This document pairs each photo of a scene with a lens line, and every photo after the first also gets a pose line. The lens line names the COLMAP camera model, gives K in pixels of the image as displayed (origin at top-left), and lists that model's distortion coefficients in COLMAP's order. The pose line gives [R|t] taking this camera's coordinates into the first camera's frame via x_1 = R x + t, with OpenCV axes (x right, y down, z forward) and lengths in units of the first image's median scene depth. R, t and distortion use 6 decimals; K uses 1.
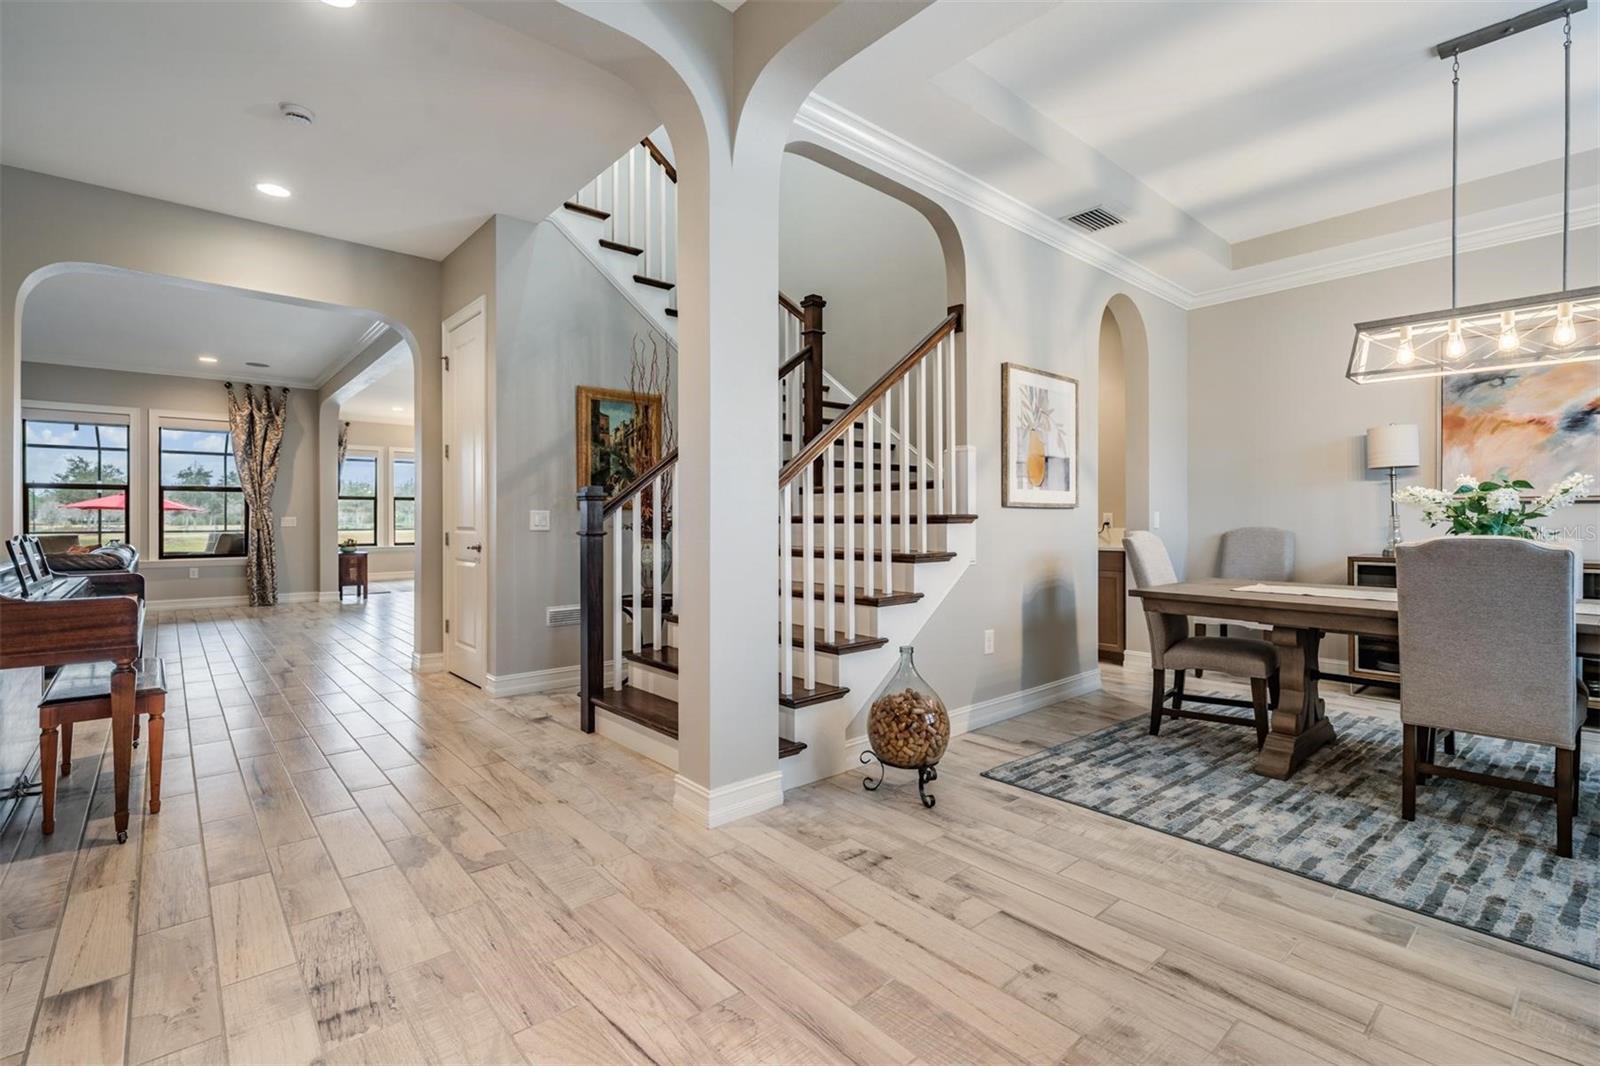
lens RADIAL K [[726.3, 0, 796.6], [0, 726.3, 526.8], [0, 0, 1]] dist [0.005815, -0.000575]
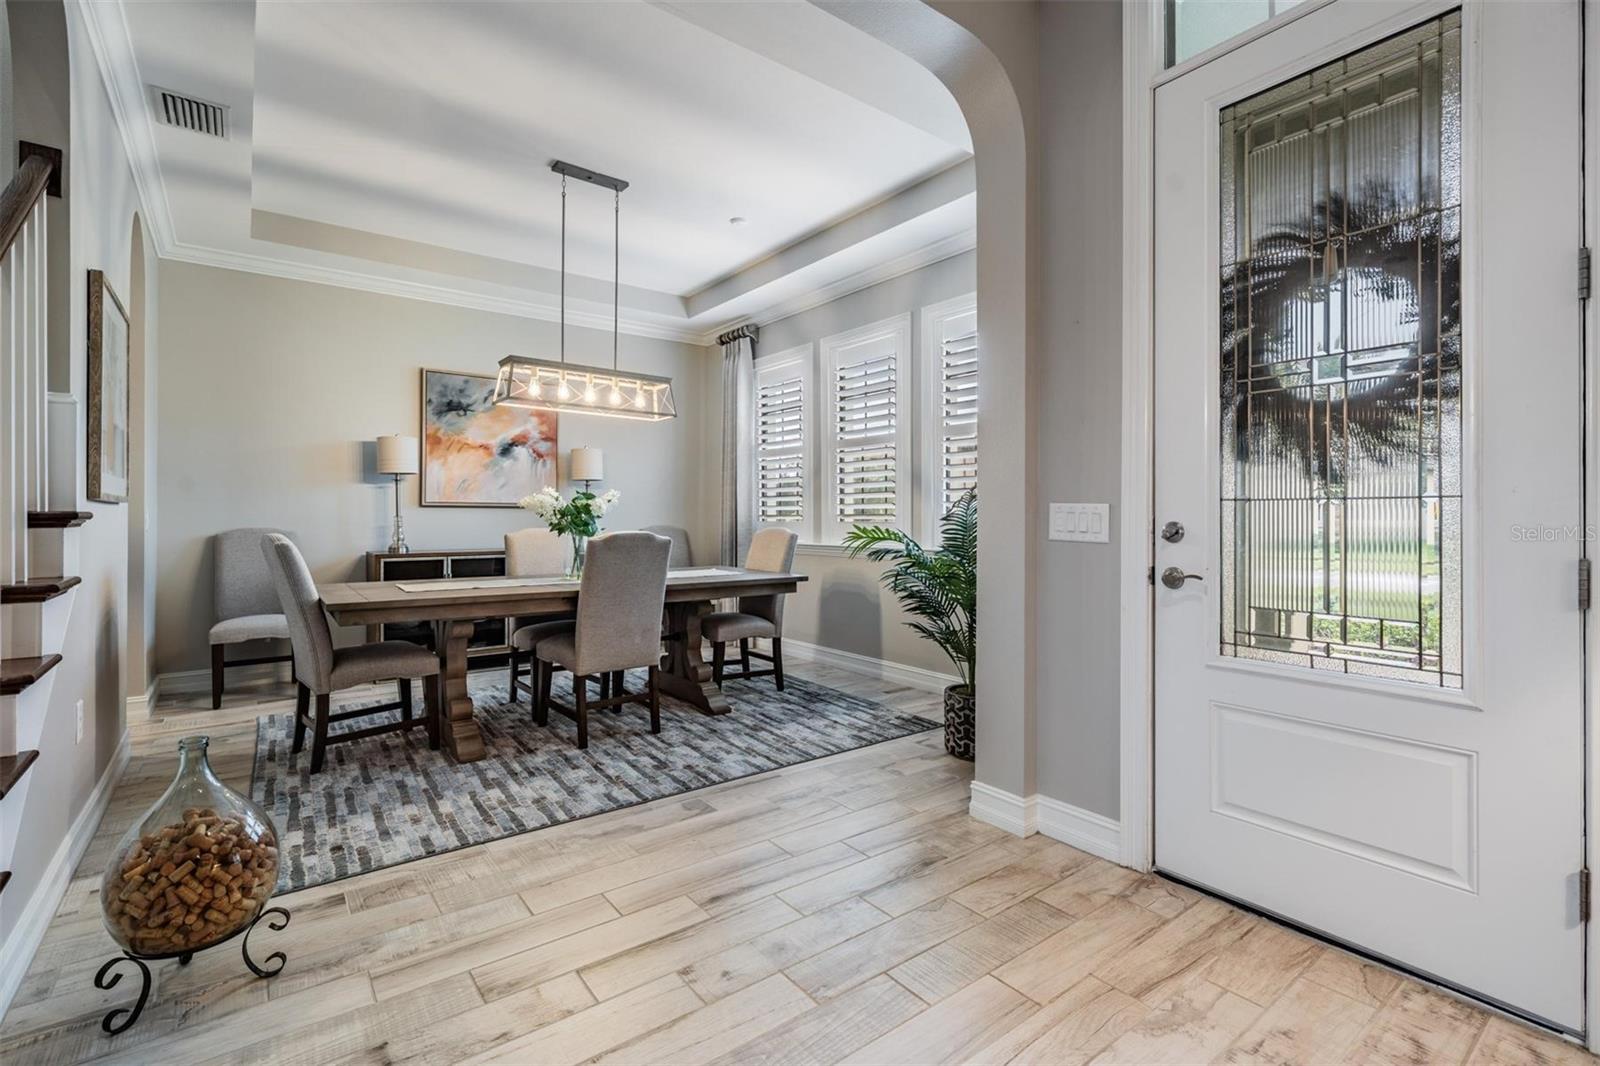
lens RADIAL K [[726.3, 0, 795.6], [0, 726.3, 518.2], [0, 0, 1]] dist [0.005815, -0.000575]
pose [[0.071951, 0.002779, 0.997404, -0.419800], [0.010103, 0.999943, -0.003515, -0.003543], [-0.997357, 0.010329, 0.071918, 0.500306]]
